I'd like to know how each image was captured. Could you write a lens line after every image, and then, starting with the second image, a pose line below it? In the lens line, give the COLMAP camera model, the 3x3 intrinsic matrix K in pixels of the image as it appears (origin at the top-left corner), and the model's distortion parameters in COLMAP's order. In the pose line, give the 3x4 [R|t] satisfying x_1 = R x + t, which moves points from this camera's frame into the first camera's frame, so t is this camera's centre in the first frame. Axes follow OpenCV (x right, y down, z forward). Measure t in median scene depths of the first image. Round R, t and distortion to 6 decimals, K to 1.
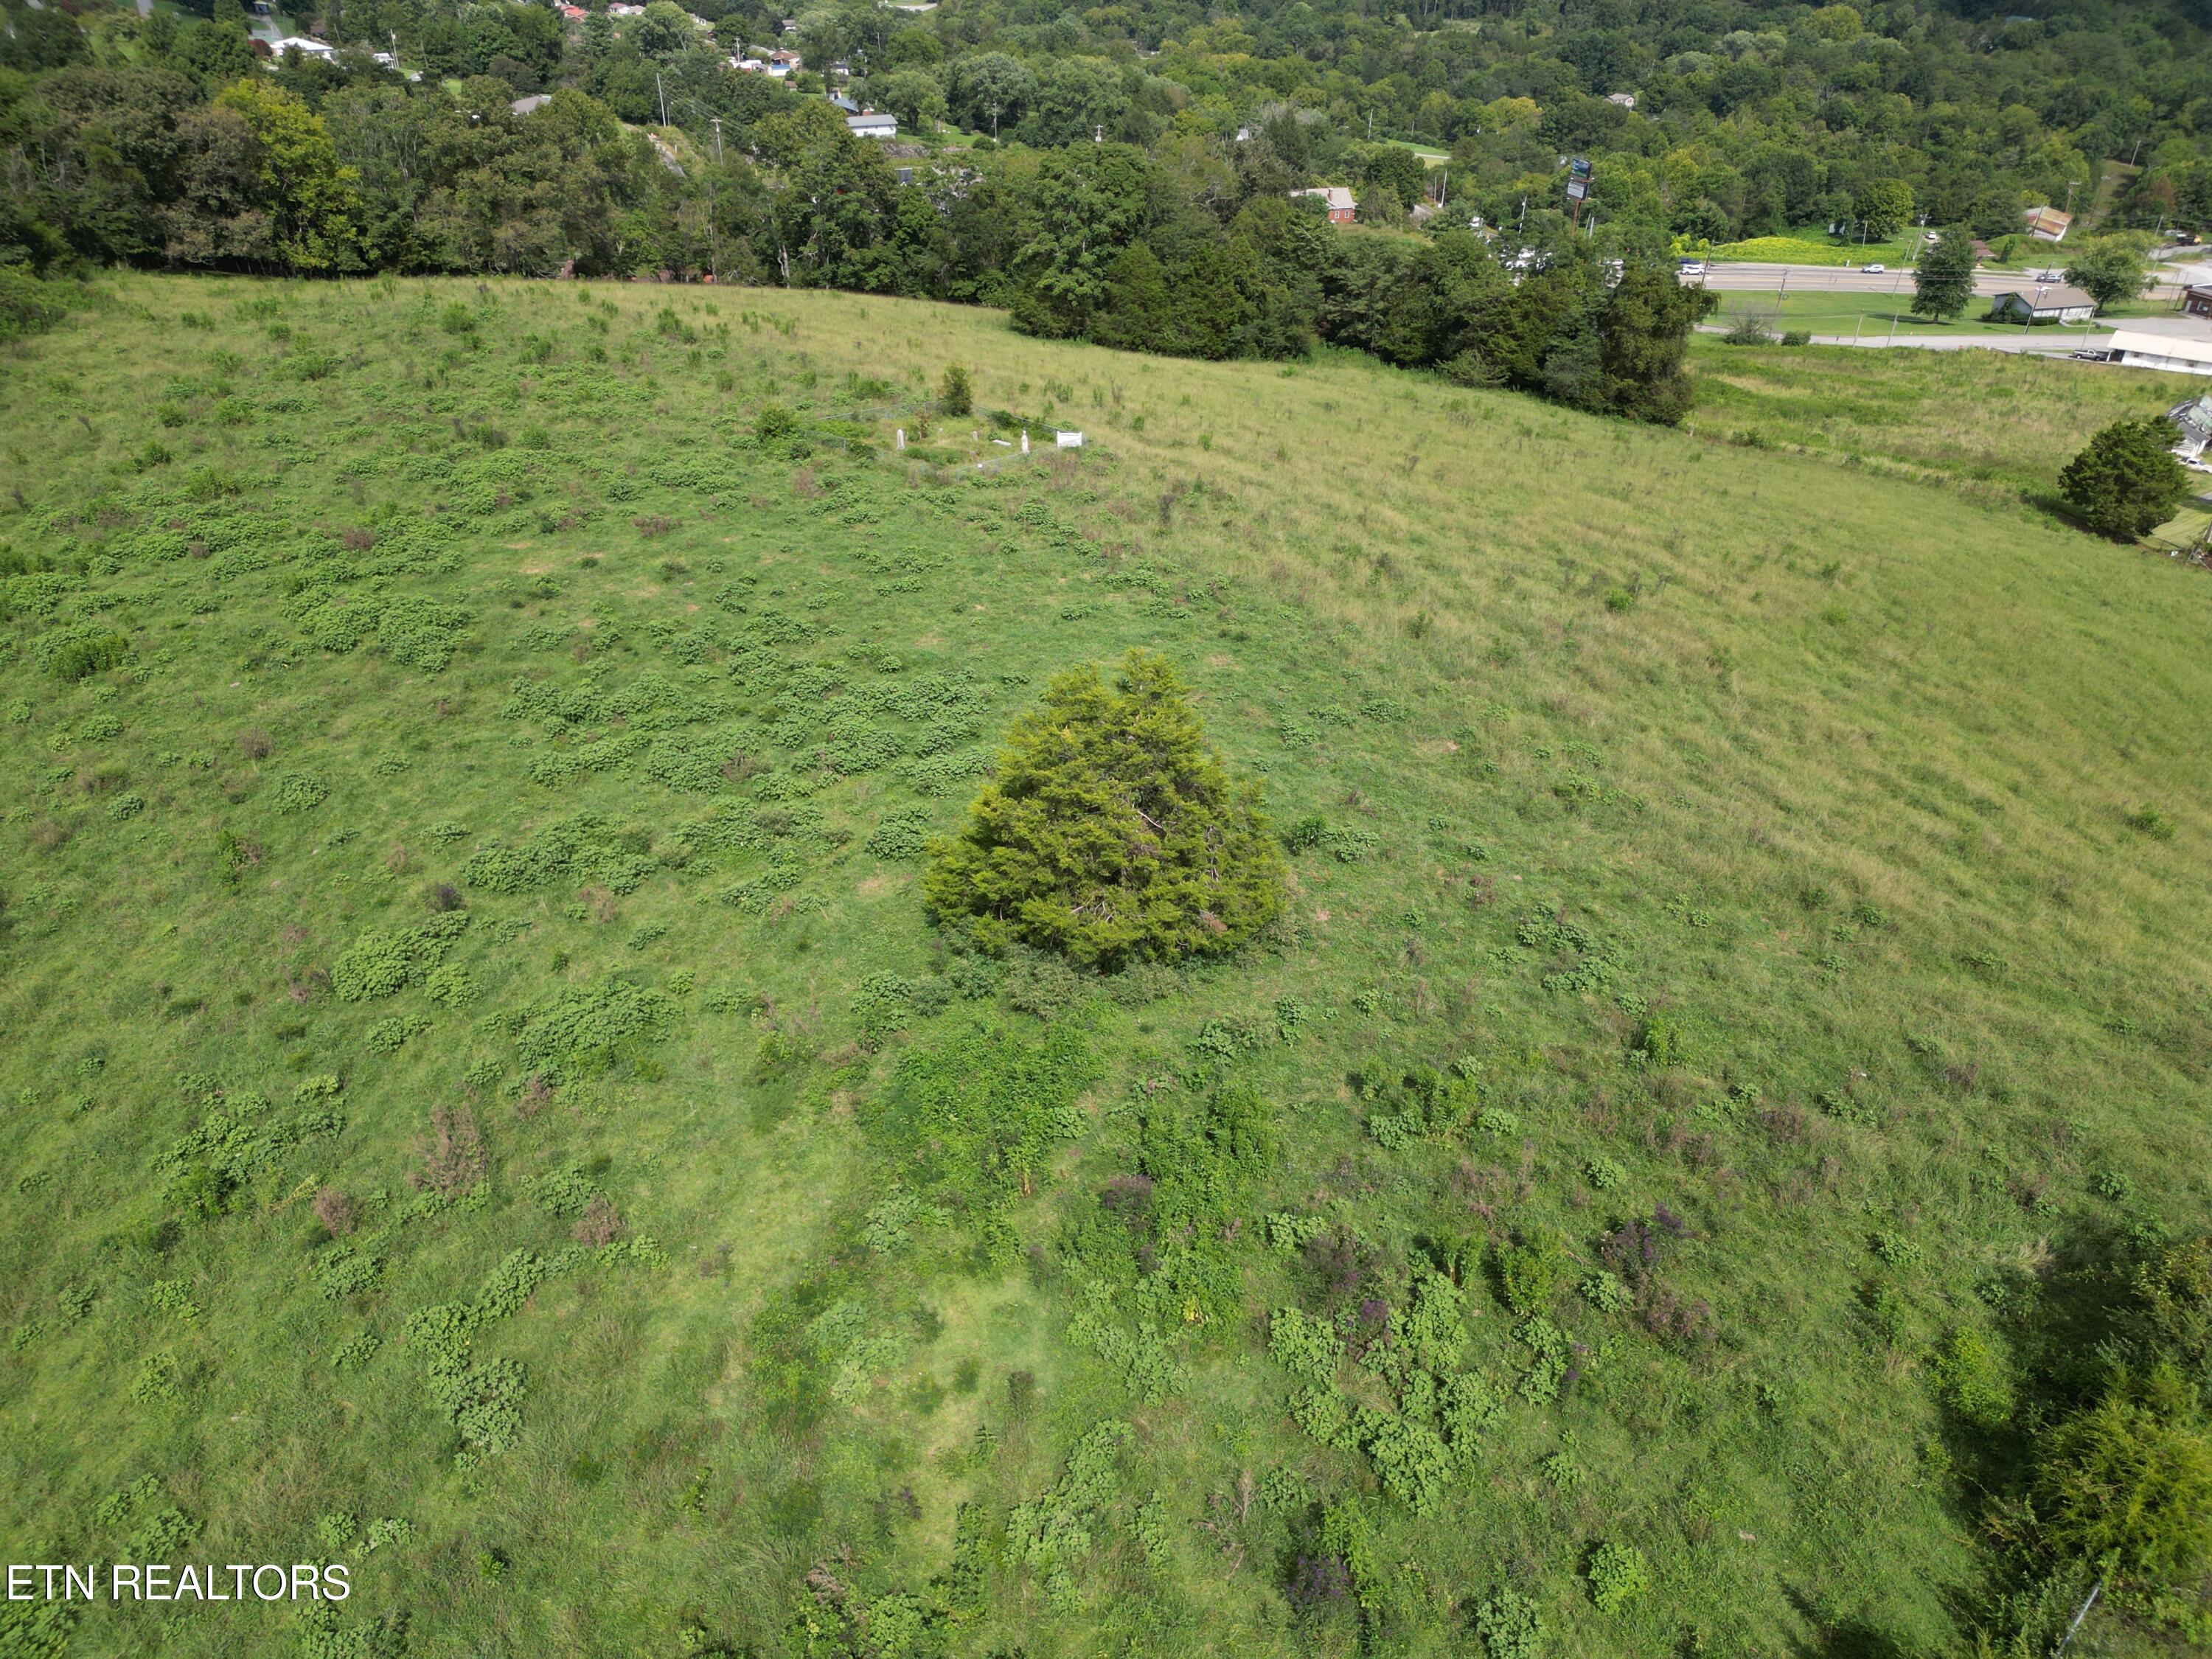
lens RADIAL K [[1584.1, 0, 1103.5], [0, 1584.1, 832.4], [0, 0, 1]] dist [0.075271, -0.049578]
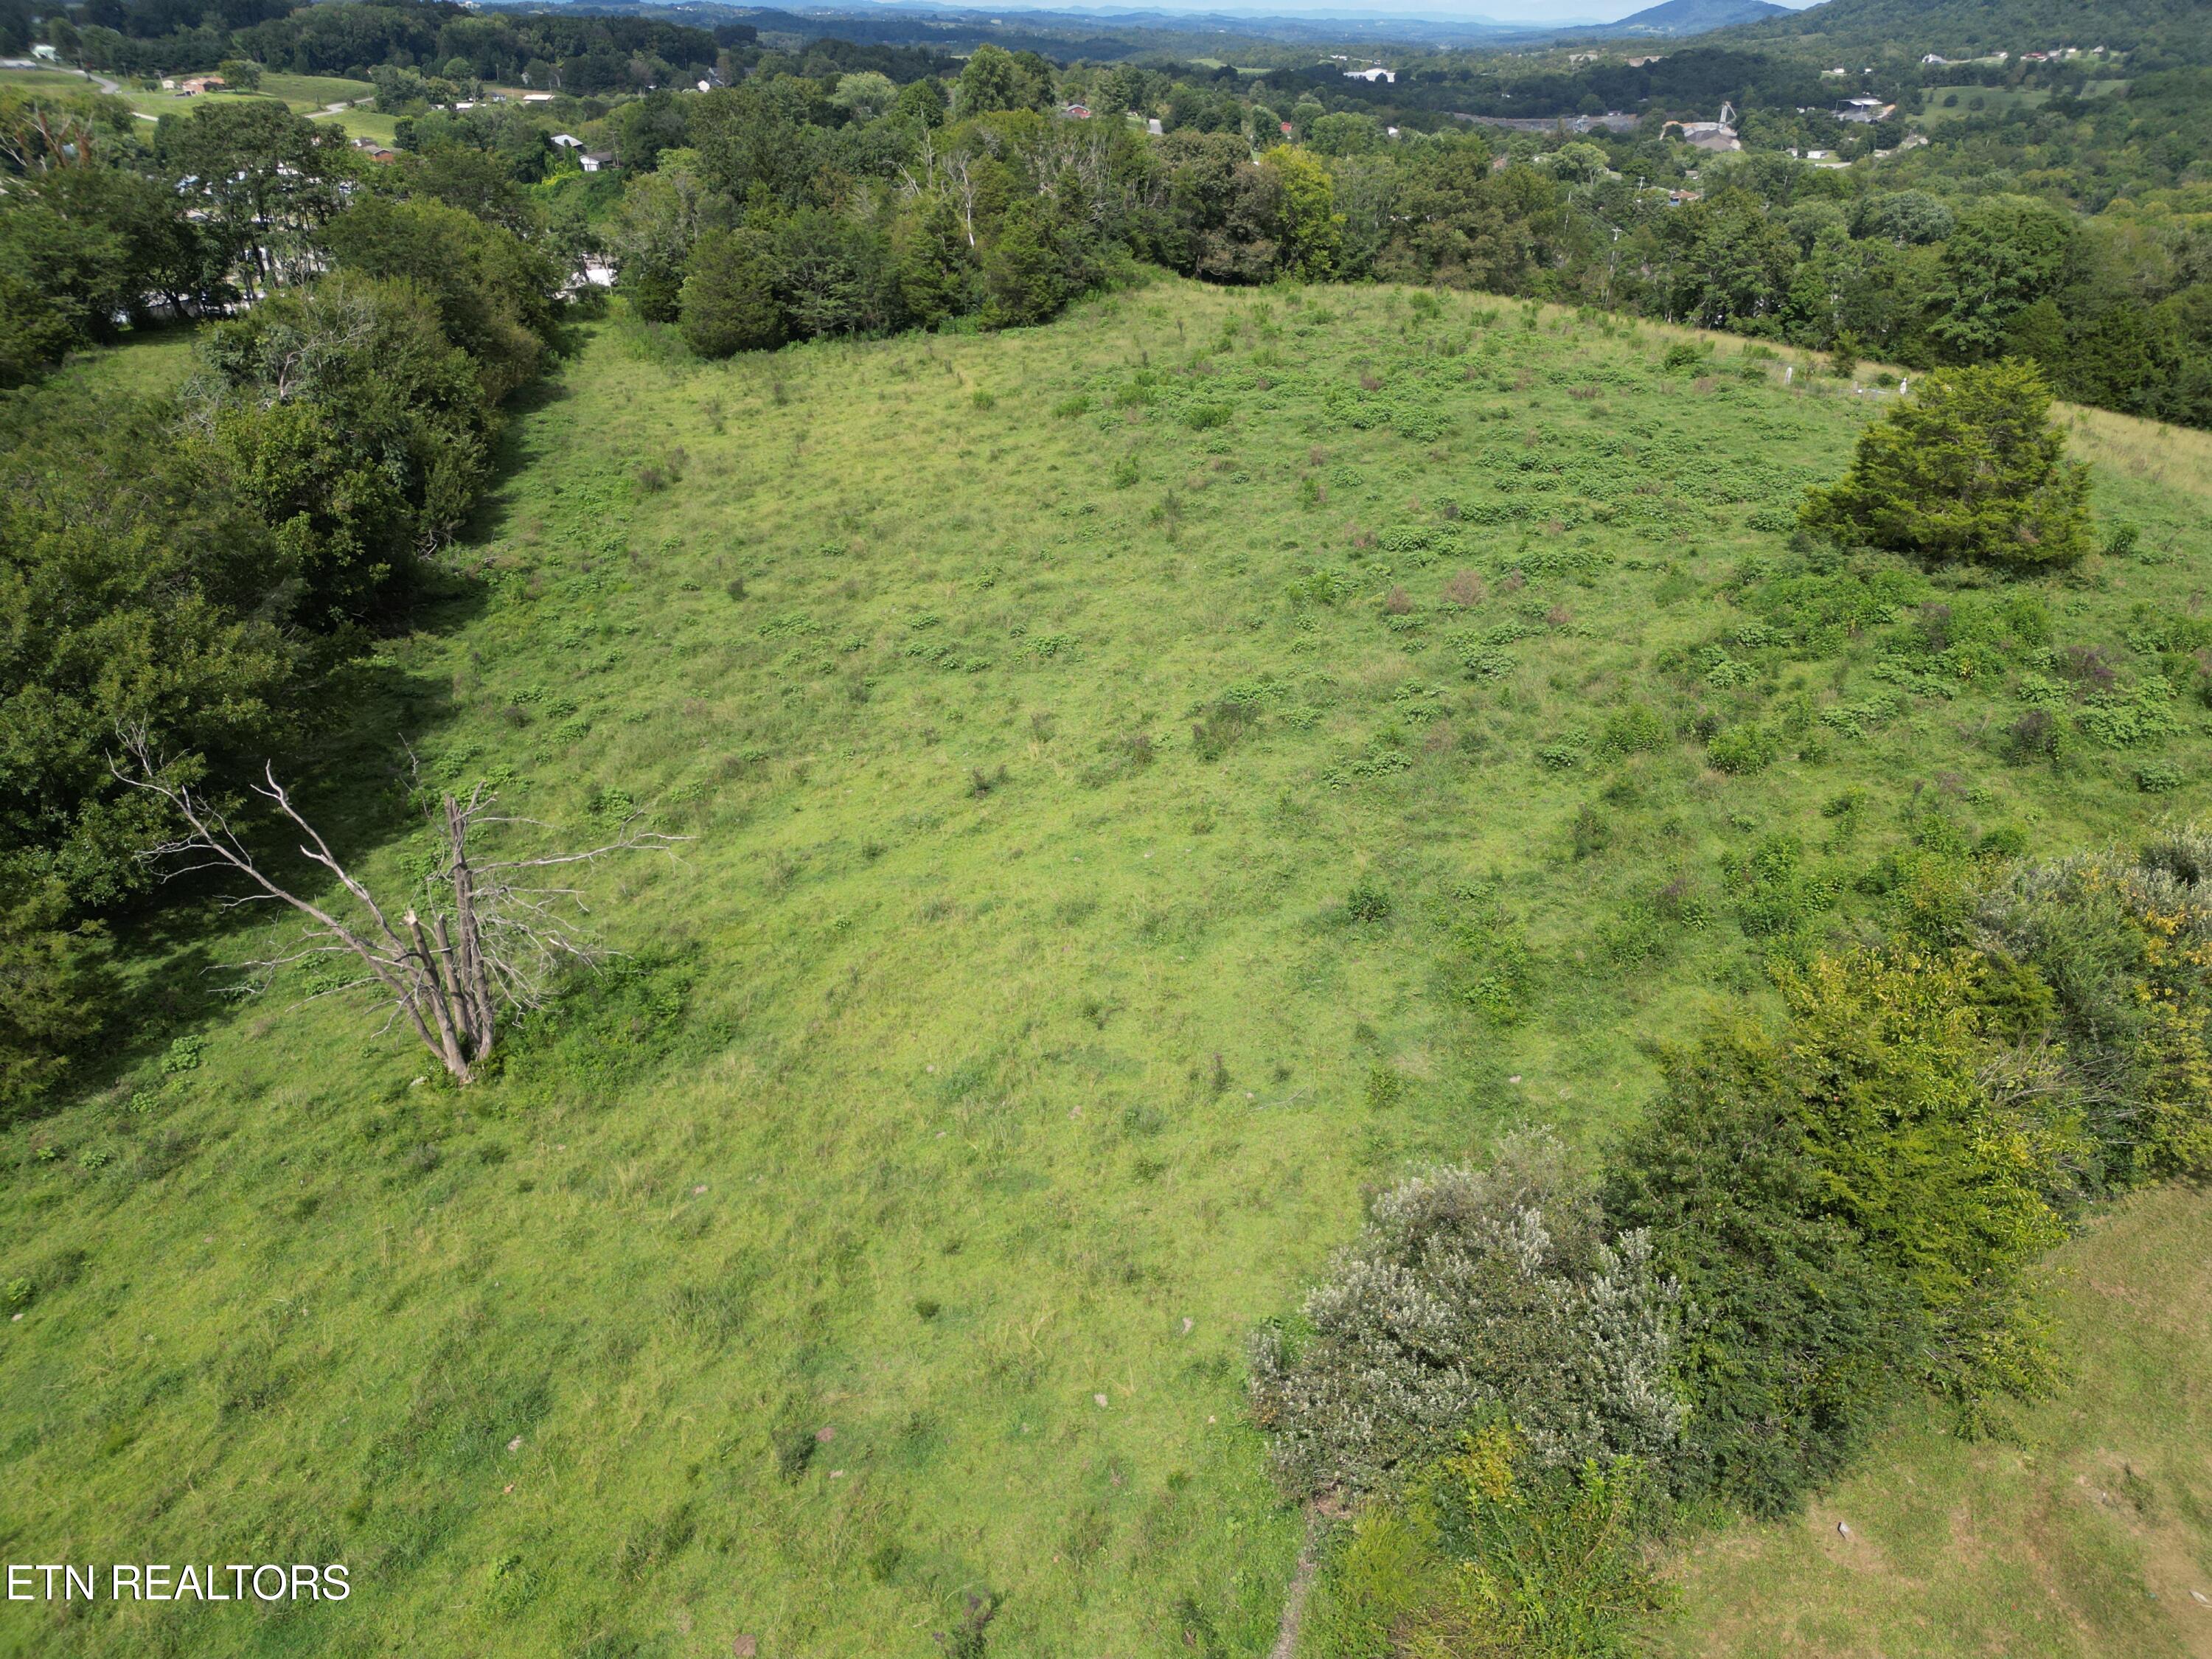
lens RADIAL K [[1584.1, 0, 1099.8], [0, 1584.1, 818.5], [0, 0, 1]] dist [0.075271, -0.049578]
pose [[0.878551, 0.216562, -0.425733, 0.002968], [-0.254239, 0.966579, -0.032974, 0.142470], [0.404364, 0.137207, 0.904248, -0.149645]]
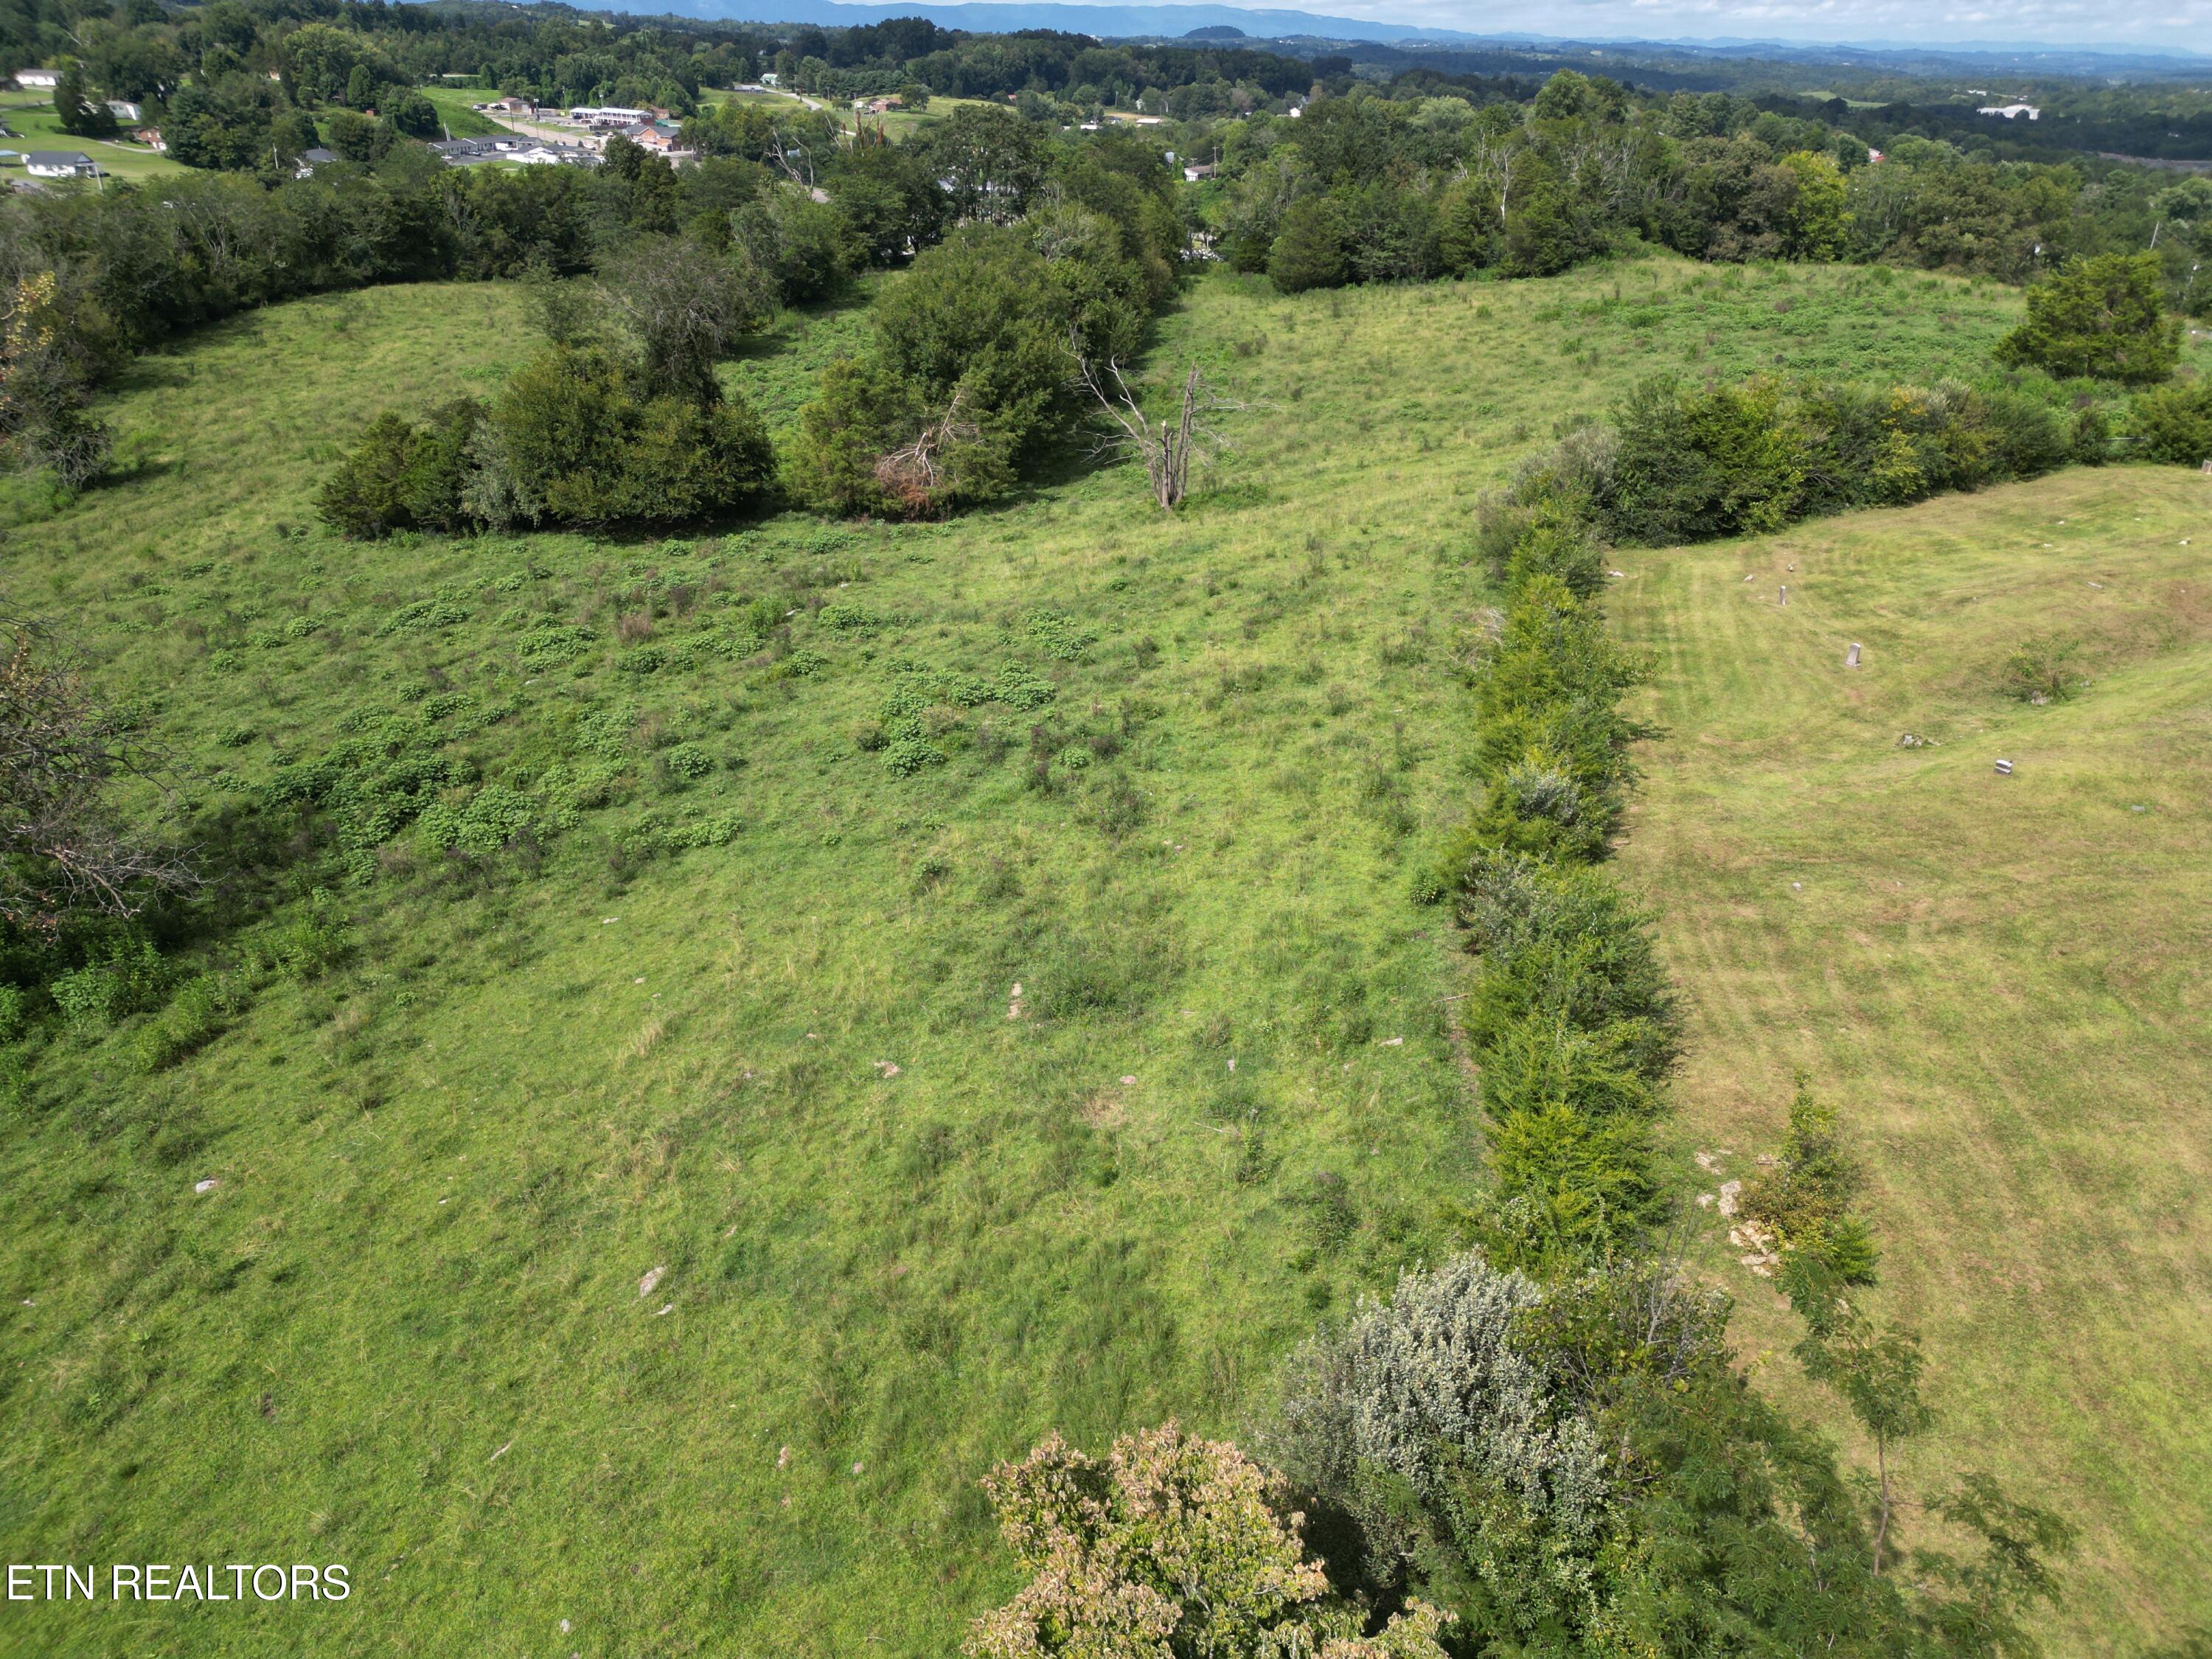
lens RADIAL K [[1584.1, 0, 1100.4], [0, 1584.1, 824.9], [0, 0, 1]] dist [0.075271, -0.049578]
pose [[0.676925, 0.331210, -0.657322, 0.212522], [-0.398792, 0.915640, 0.050686, 0.288845], [0.618658, 0.227824, 0.751904, -0.374510]]
